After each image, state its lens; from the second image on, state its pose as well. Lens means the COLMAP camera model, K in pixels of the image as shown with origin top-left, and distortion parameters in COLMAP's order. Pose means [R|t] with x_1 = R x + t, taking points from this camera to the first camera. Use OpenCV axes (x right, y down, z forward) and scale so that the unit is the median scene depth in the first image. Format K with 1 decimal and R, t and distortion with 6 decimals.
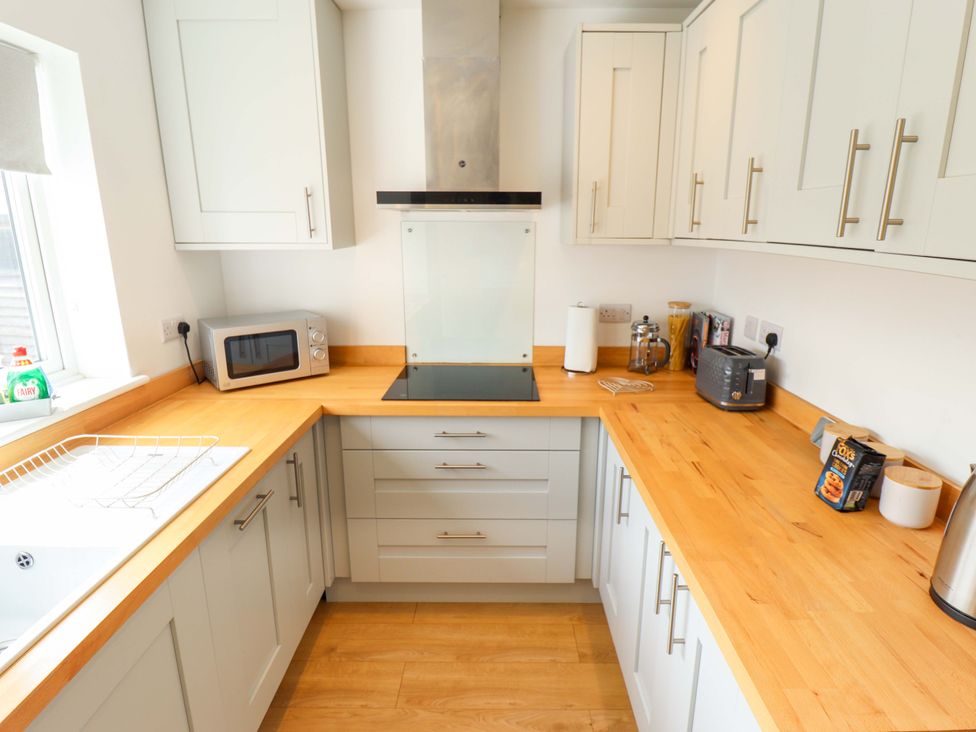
lens RADIAL K [[522.2, 0, 498.5], [0, 522.2, 358.6], [0, 0, 1]] dist [0.003300, -0.015103]
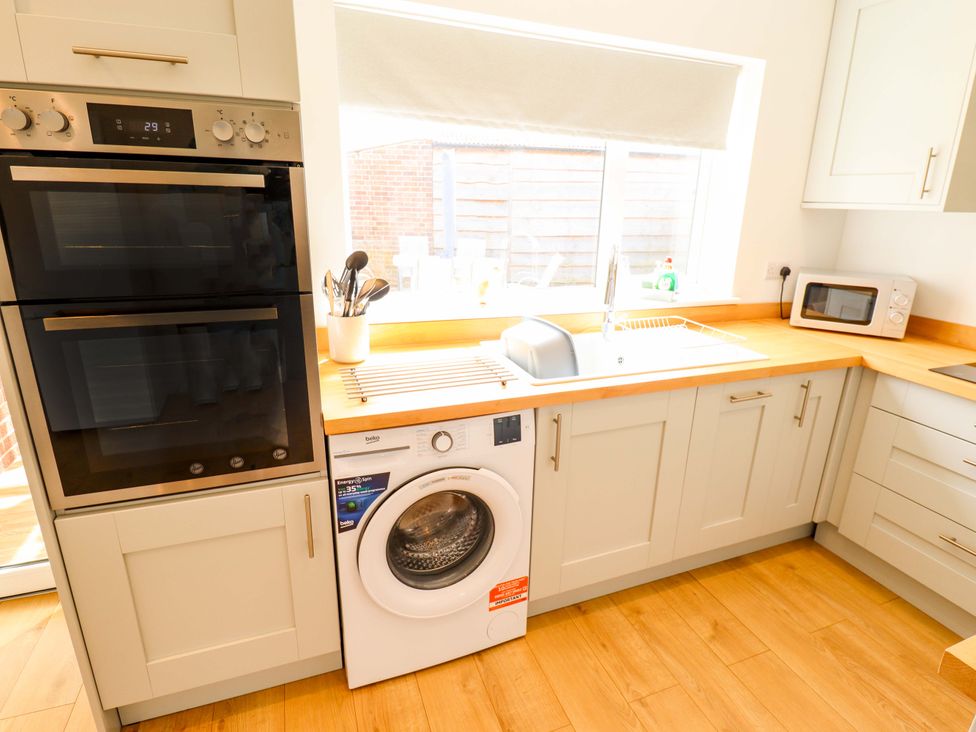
lens RADIAL K [[522.2, 0, 498.5], [0, 522.2, 358.6], [0, 0, 1]] dist [0.003300, -0.015103]
pose [[0.364774, 0.276906, -0.888967, 0.318571], [-0.245037, 0.949648, 0.195260, 0.064853], [0.898274, 0.146604, 0.414259, -0.097880]]
